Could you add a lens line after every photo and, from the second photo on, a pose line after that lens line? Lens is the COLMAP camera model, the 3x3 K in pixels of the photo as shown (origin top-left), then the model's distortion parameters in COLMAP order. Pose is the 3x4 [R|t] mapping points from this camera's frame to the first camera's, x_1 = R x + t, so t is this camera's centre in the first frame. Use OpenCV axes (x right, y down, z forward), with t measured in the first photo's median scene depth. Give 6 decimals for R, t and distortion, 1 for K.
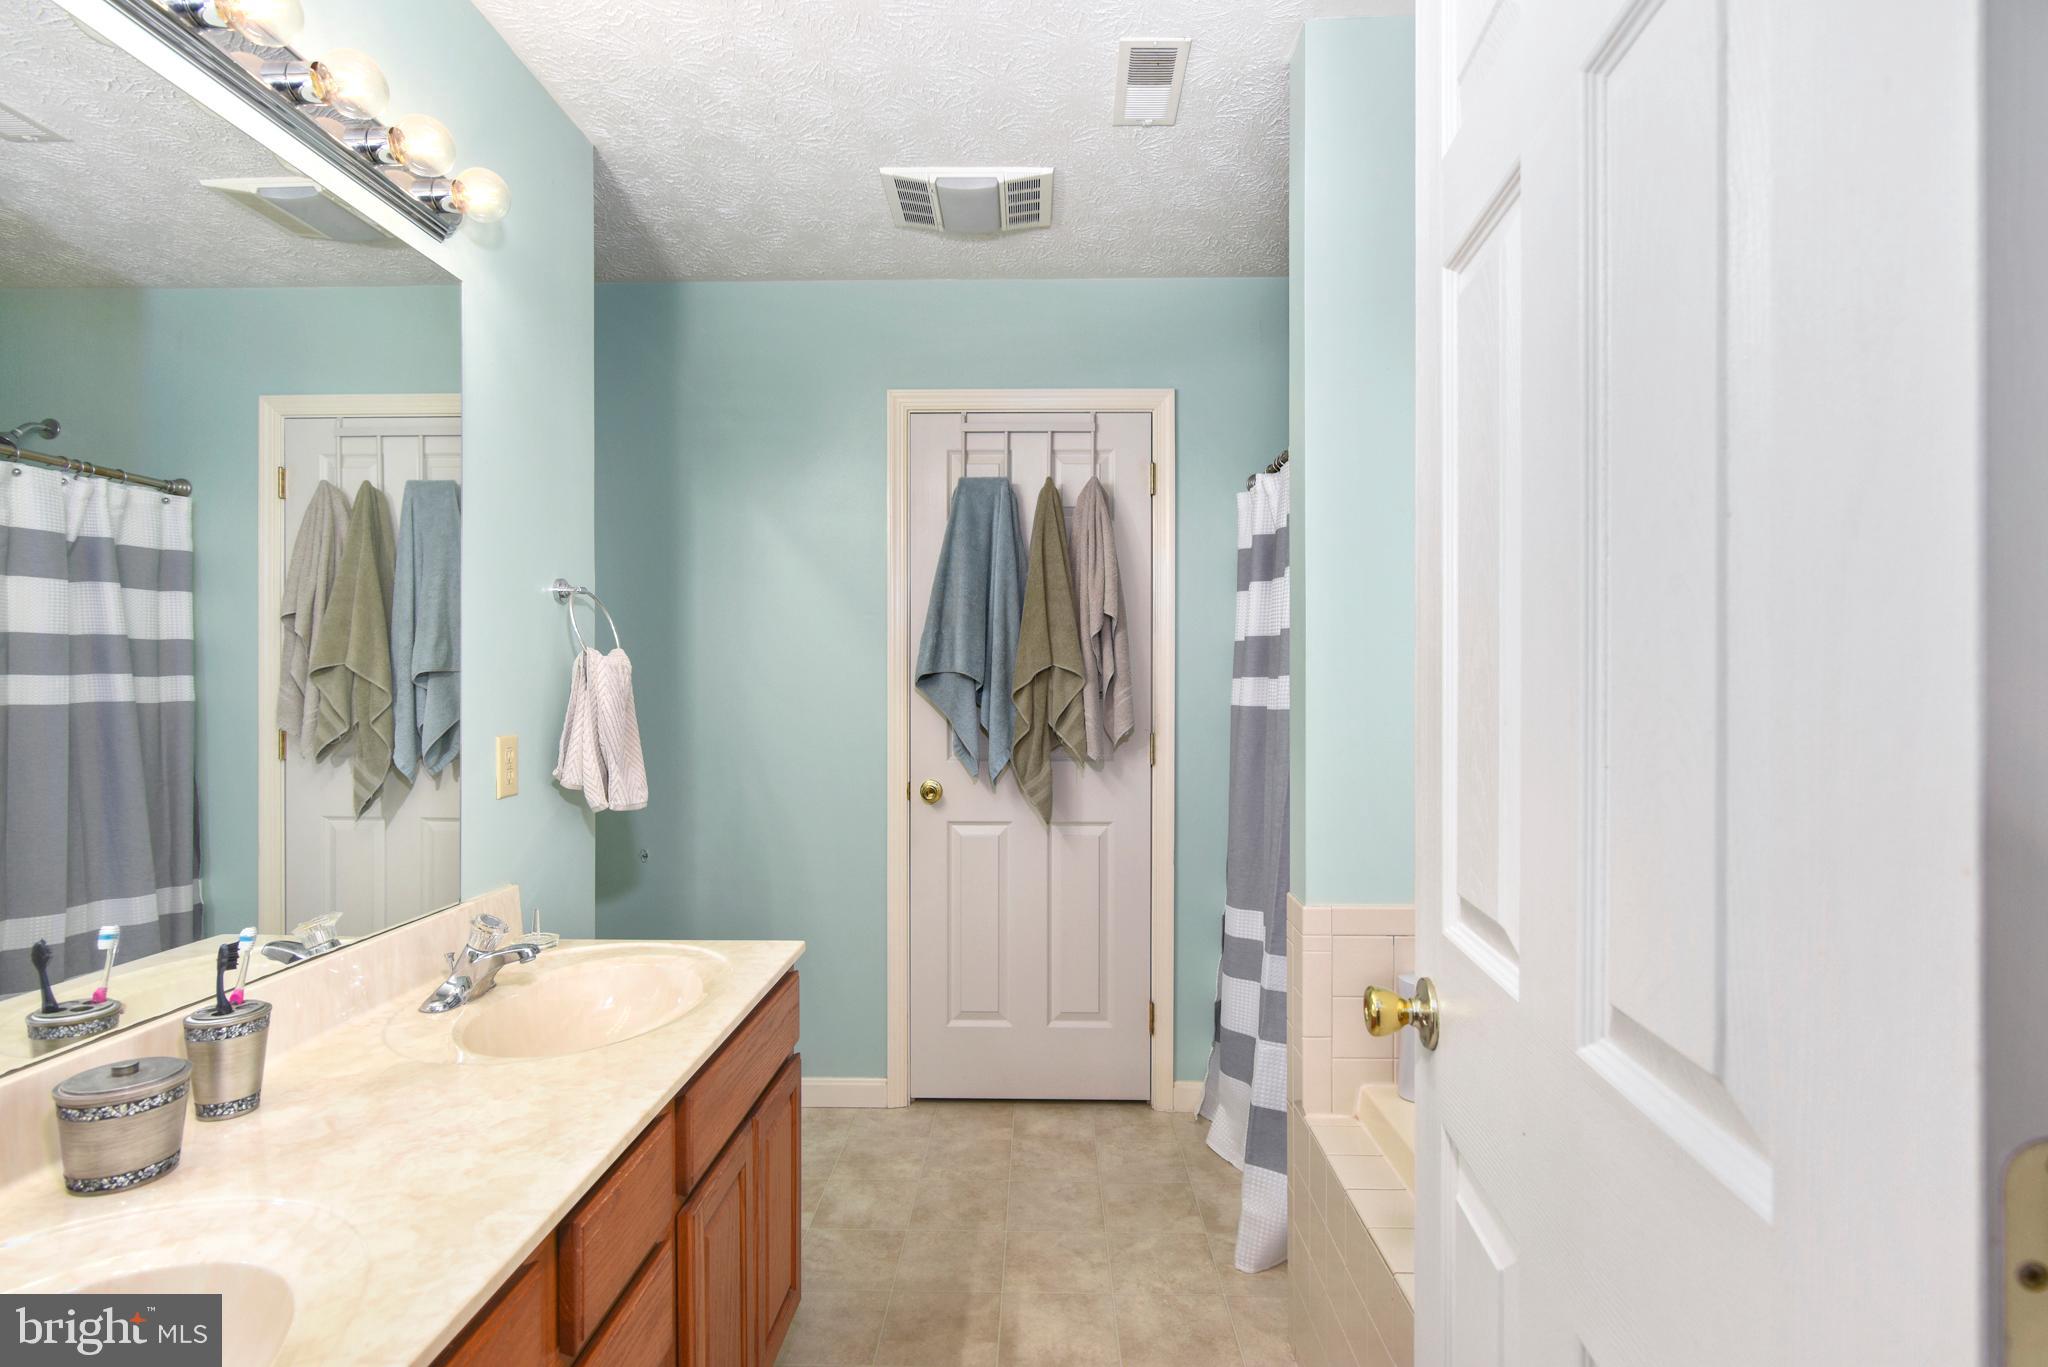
lens RADIAL K [[1017.0, 0, 1016.7], [0, 1017.0, 665.7], [0, 0, 1]] dist [-0.001476, -0.000373]
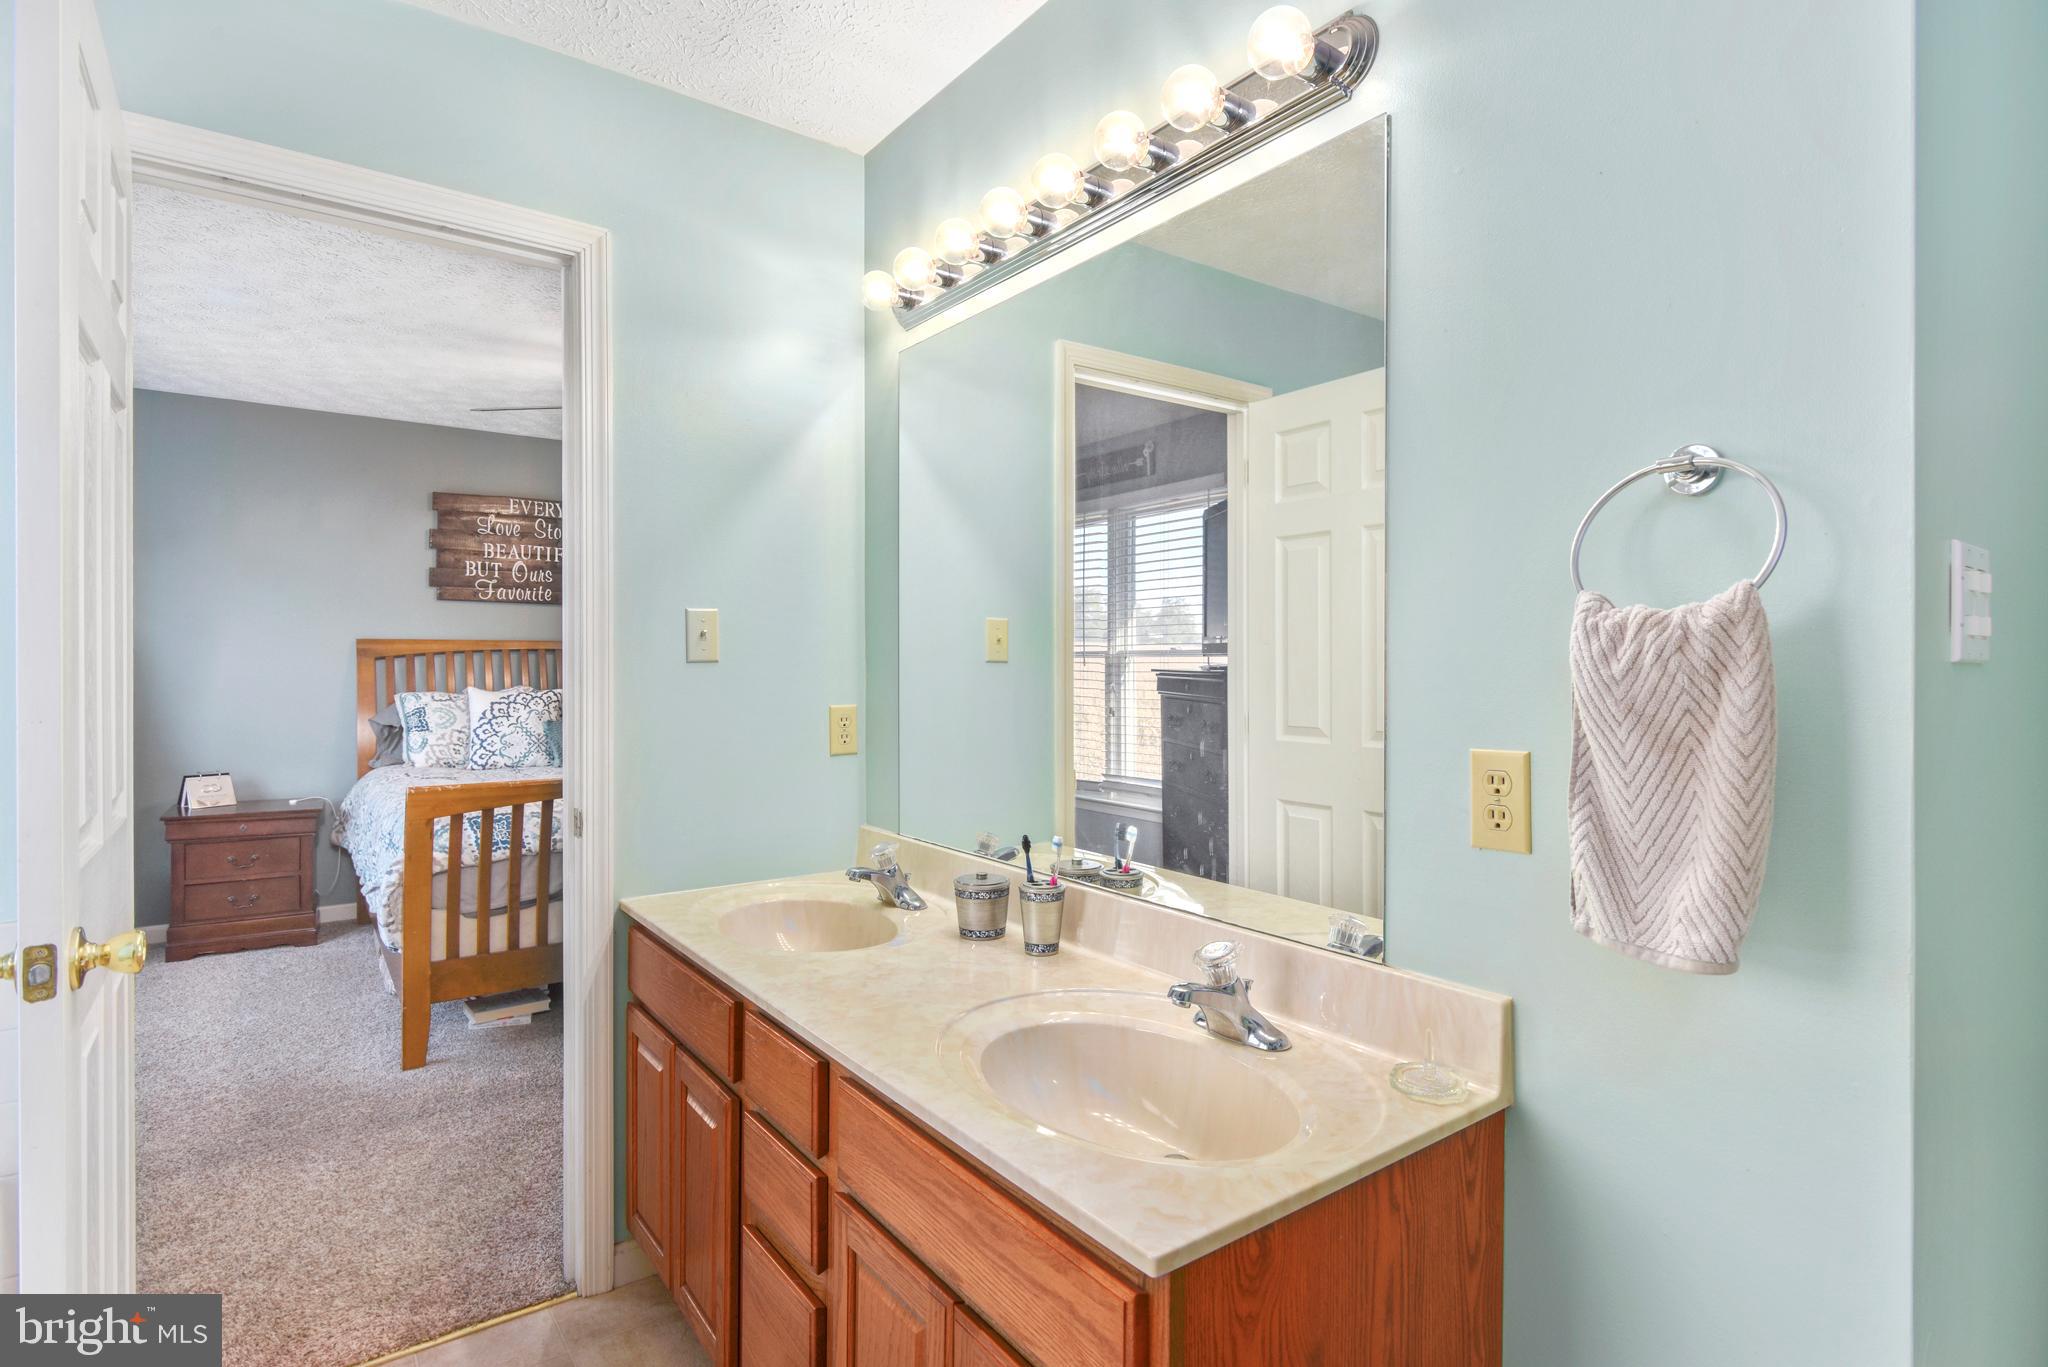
lens RADIAL K [[1045.6, 0, 1043.0], [0, 1045.6, 682.1], [0, 0, 1]] dist [-0.018587, -0.001183]
pose [[-0.783009, 0.004901, -0.621991, 0.175762], [0.006160, 0.999981, 0.000124, 0.034852], [0.621980, -0.003734, -0.783024, 2.138247]]
